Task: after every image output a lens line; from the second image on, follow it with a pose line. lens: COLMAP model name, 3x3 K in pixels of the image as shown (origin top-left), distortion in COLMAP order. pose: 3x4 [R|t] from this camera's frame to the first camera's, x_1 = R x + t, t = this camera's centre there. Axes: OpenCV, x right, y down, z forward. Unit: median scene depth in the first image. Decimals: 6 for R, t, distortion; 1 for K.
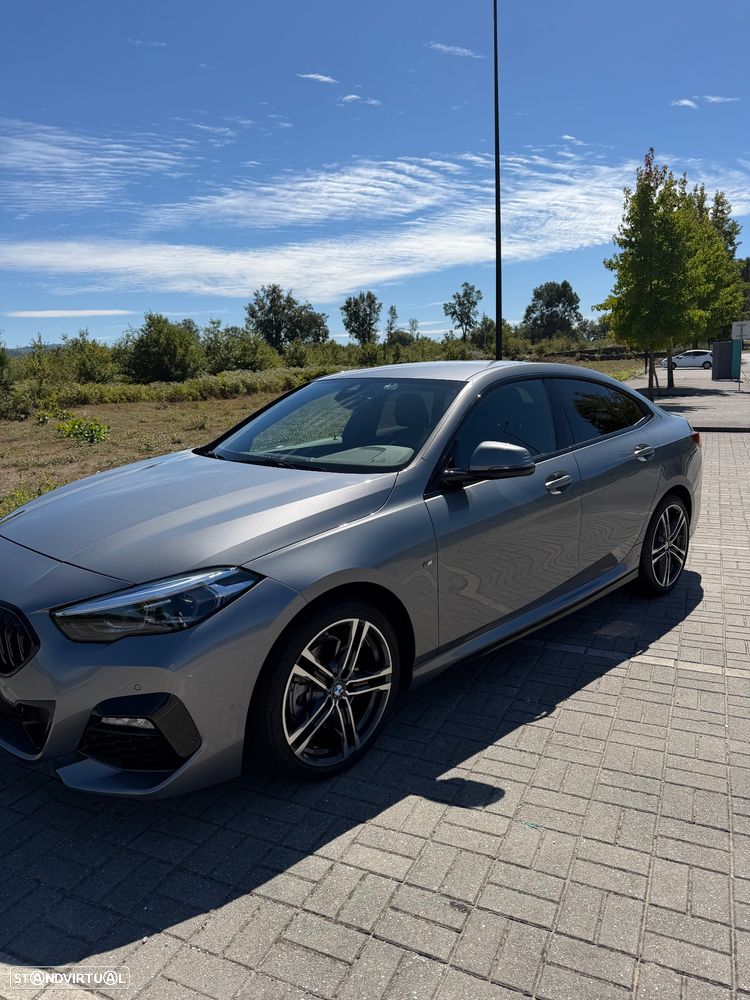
lens RADIAL K [[686.8, 0, 377.8], [0, 686.8, 509.4], [0, 0, 1]] dist [0.036571, -0.040707]
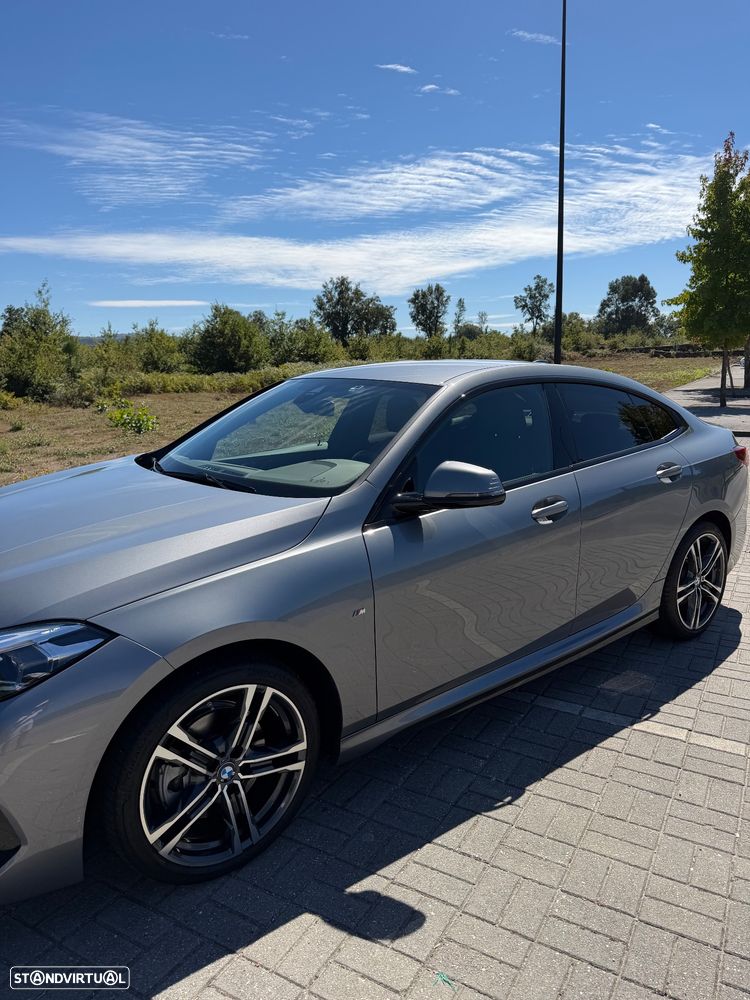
lens RADIAL K [[685.4, 0, 387.4], [0, 685.4, 512.4], [0, 0, 1]] dist [0.041768, -0.047354]
pose [[0.996266, 0.034385, -0.079193, 0.131364], [-0.033281, 0.999330, 0.015224, -0.041585], [0.079664, -0.012532, 0.996743, 0.158999]]
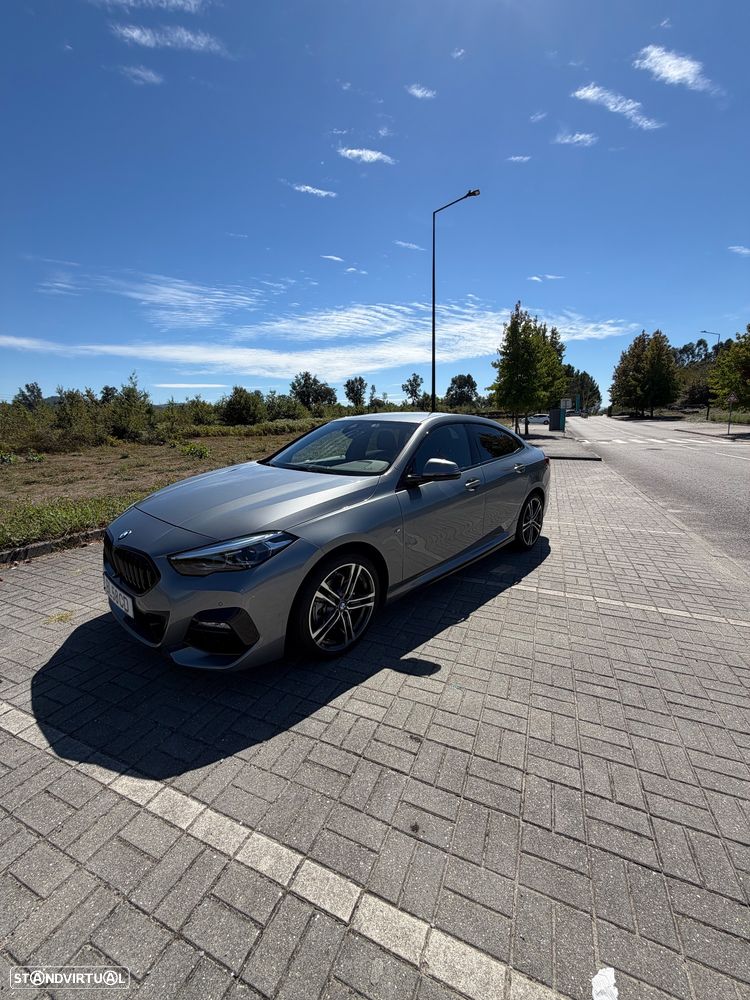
lens RADIAL K [[385.2, 0, 375.0], [0, 385.2, 500.0], [0, 0, 1]] dist [-0.000055, -0.000108]
pose [[0.999387, 0.015234, 0.031524, -0.008954], [-0.015278, 0.999883, 0.001162, 0.003158], [-0.031503, -0.001643, 0.999502, 0.048360]]
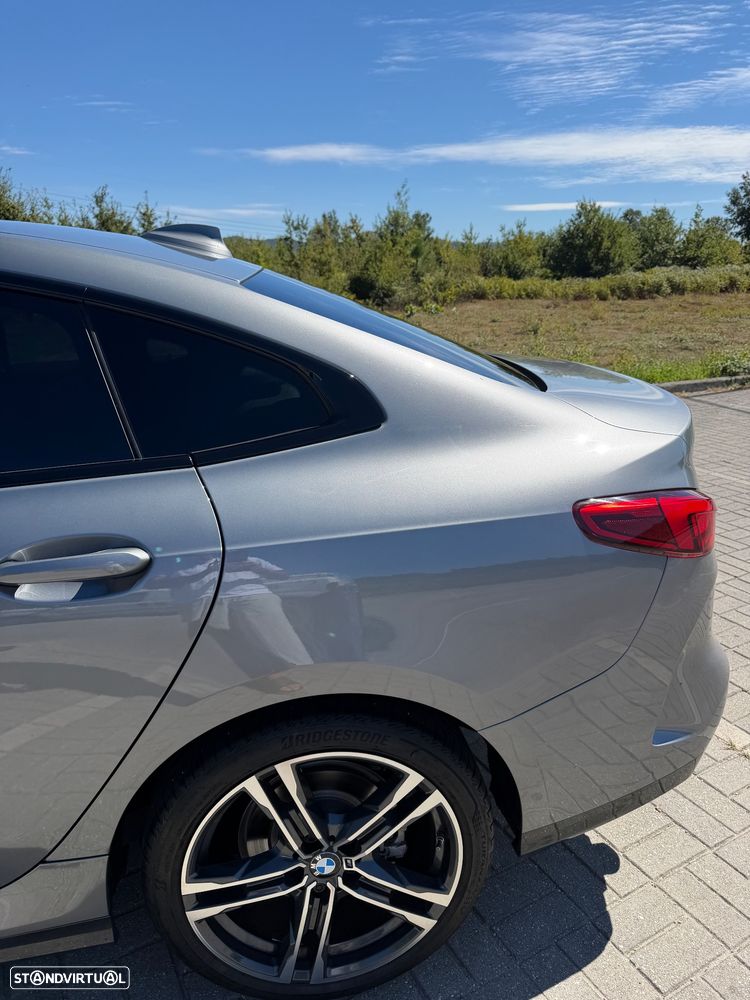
lens RADIAL K [[720.5, 0, 407.1], [0, 720.5, 465.8], [0, 0, 1]] dist [-0.006392, -0.004813]
pose [[0.820167, 0.178032, -0.543720, 0.718402], [-0.139189, 0.983889, 0.112200, -0.197370], [0.554935, -0.016343, 0.831733, 0.984724]]
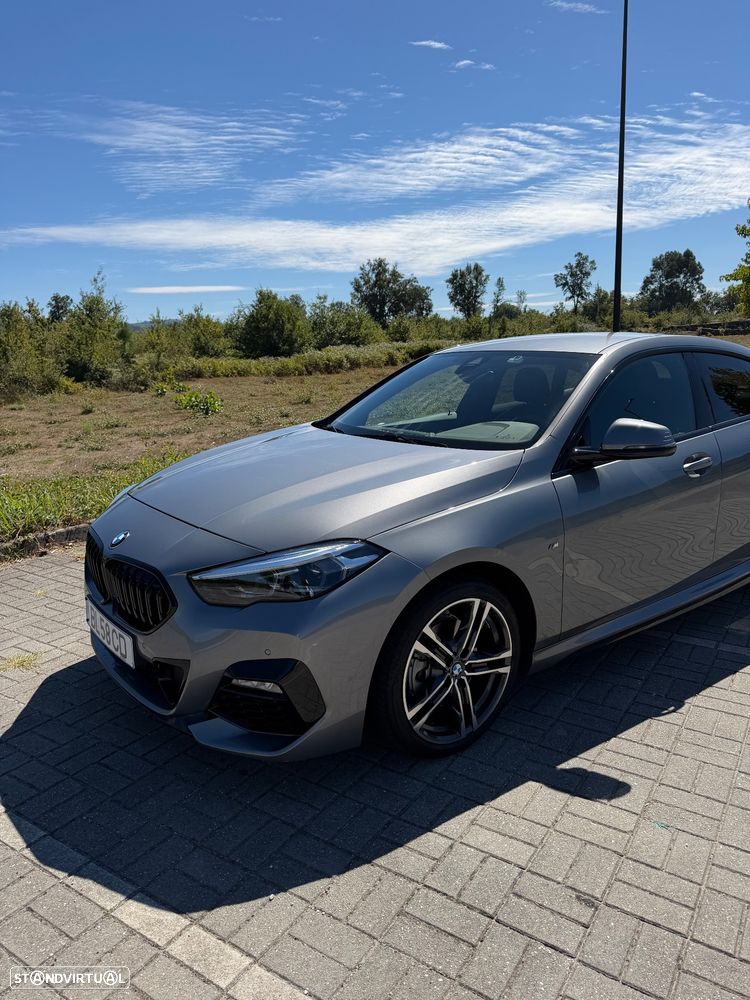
lens RADIAL K [[686.8, 0, 377.8], [0, 686.8, 509.4], [0, 0, 1]] dist [0.036571, -0.040707]
pose [[0.989520, 0.037127, -0.139541, -0.030650], [-0.032295, 0.998803, 0.036734, 0.001053], [0.140738, -0.031843, 0.989535, 0.011315]]
